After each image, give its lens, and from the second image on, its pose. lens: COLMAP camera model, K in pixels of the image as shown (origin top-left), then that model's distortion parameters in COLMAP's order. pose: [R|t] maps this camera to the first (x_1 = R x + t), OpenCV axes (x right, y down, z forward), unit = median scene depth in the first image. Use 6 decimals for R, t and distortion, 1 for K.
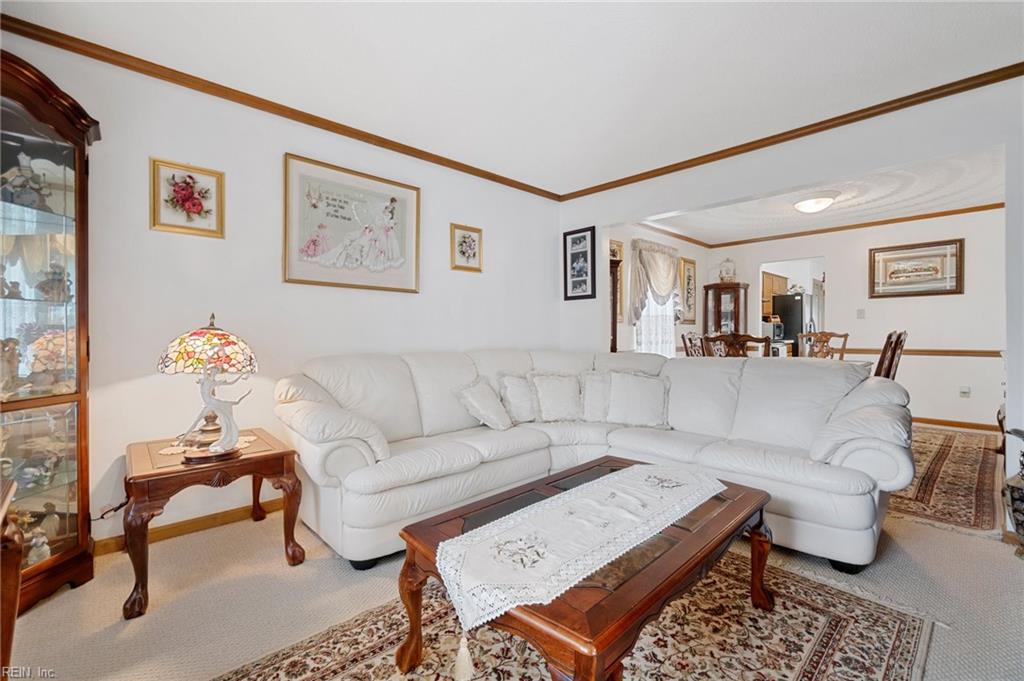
lens RADIAL K [[441.7, 0, 499.5], [0, 441.7, 340.7], [0, 0, 1]] dist [-0.005506, -0.000305]
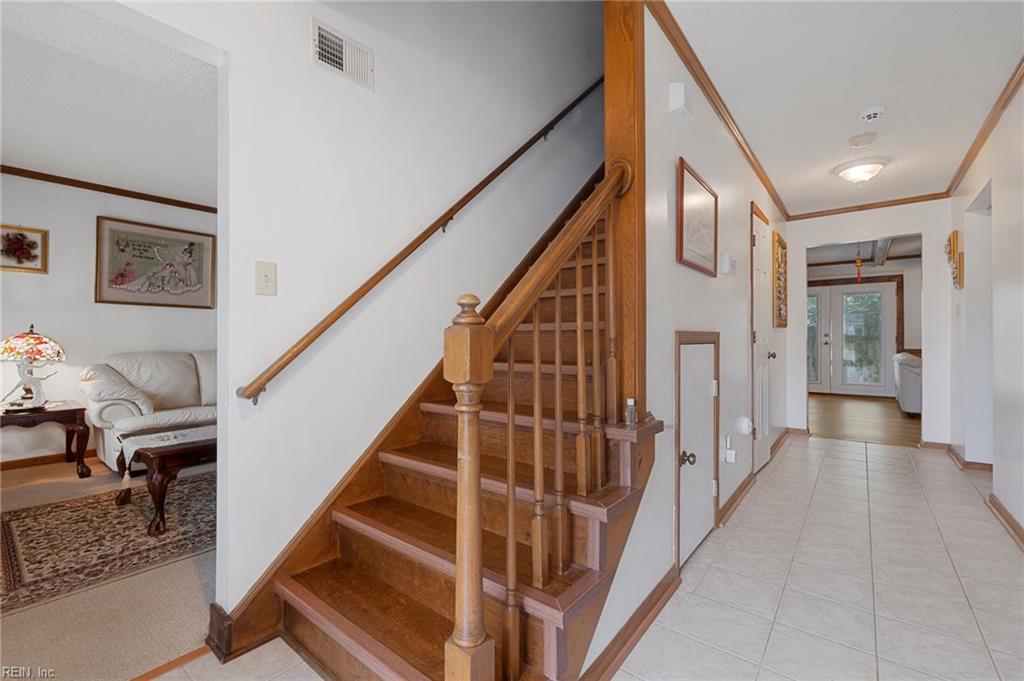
lens RADIAL K [[441.7, 0, 489.6], [0, 441.7, 337.6], [0, 0, 1]] dist [-0.005506, -0.000305]
pose [[0.989866, 0.004895, 0.141920, 0.671357], [-0.002327, 0.999831, -0.018262, 0.010359], [-0.141986, 0.017746, 0.989710, -0.709784]]
